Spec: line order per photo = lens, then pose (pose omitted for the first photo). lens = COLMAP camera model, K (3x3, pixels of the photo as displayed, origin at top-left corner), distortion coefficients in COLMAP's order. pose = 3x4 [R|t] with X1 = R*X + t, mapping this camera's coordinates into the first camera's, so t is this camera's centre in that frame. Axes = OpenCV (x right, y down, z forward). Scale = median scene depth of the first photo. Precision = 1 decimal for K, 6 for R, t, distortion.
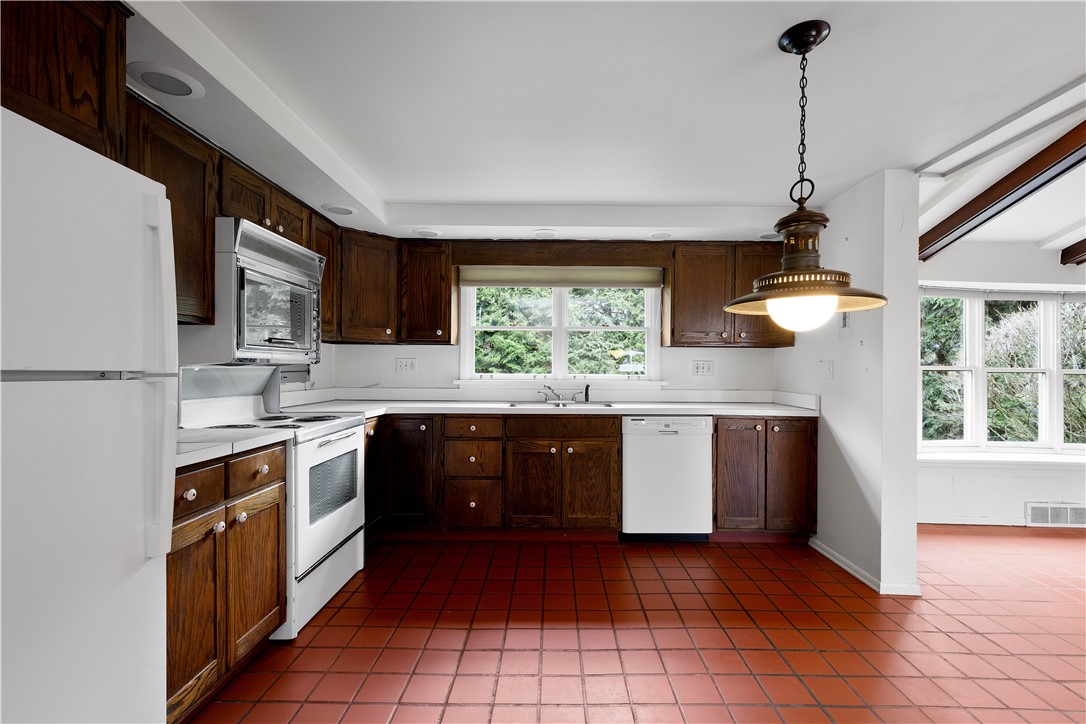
lens RADIAL K [[486.2, 0, 550.4], [0, 486.2, 366.8], [0, 0, 1]] dist [0.009120, 0.002693]
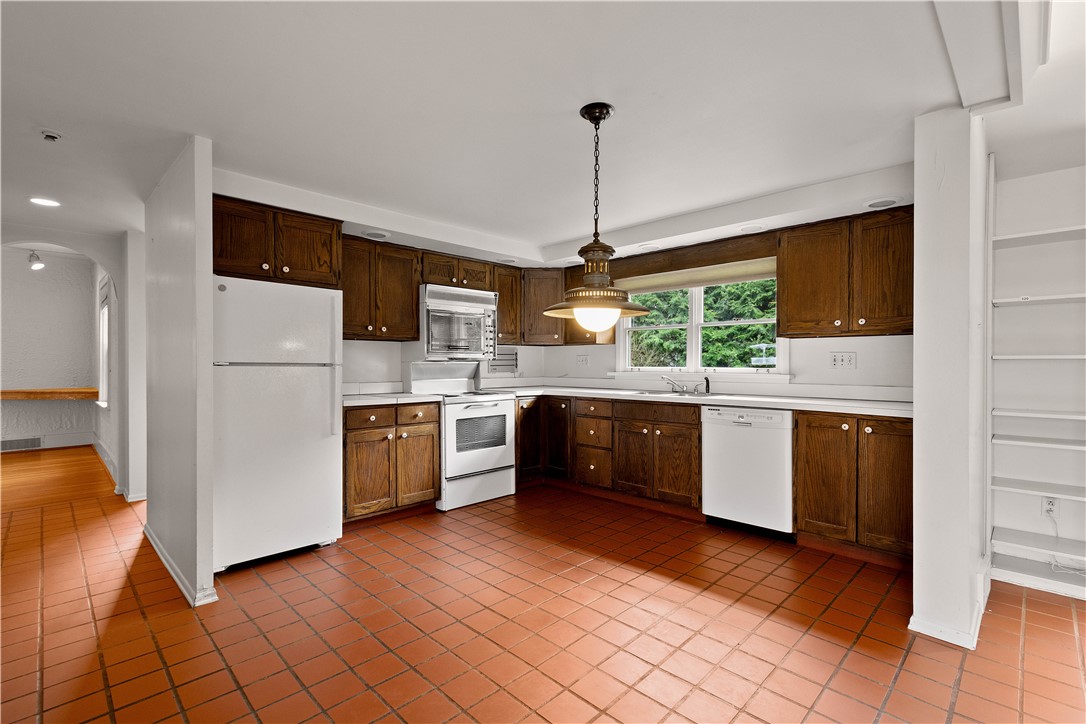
lens RADIAL K [[486.2, 0, 536.8], [0, 486.2, 362.0], [0, 0, 1]] dist [0.009120, 0.002693]
pose [[0.706118, -0.009704, -0.708028, 0.658042], [0.005707, 0.999952, -0.008014, 0.011399], [0.708072, 0.001618, 0.706139, -0.023866]]
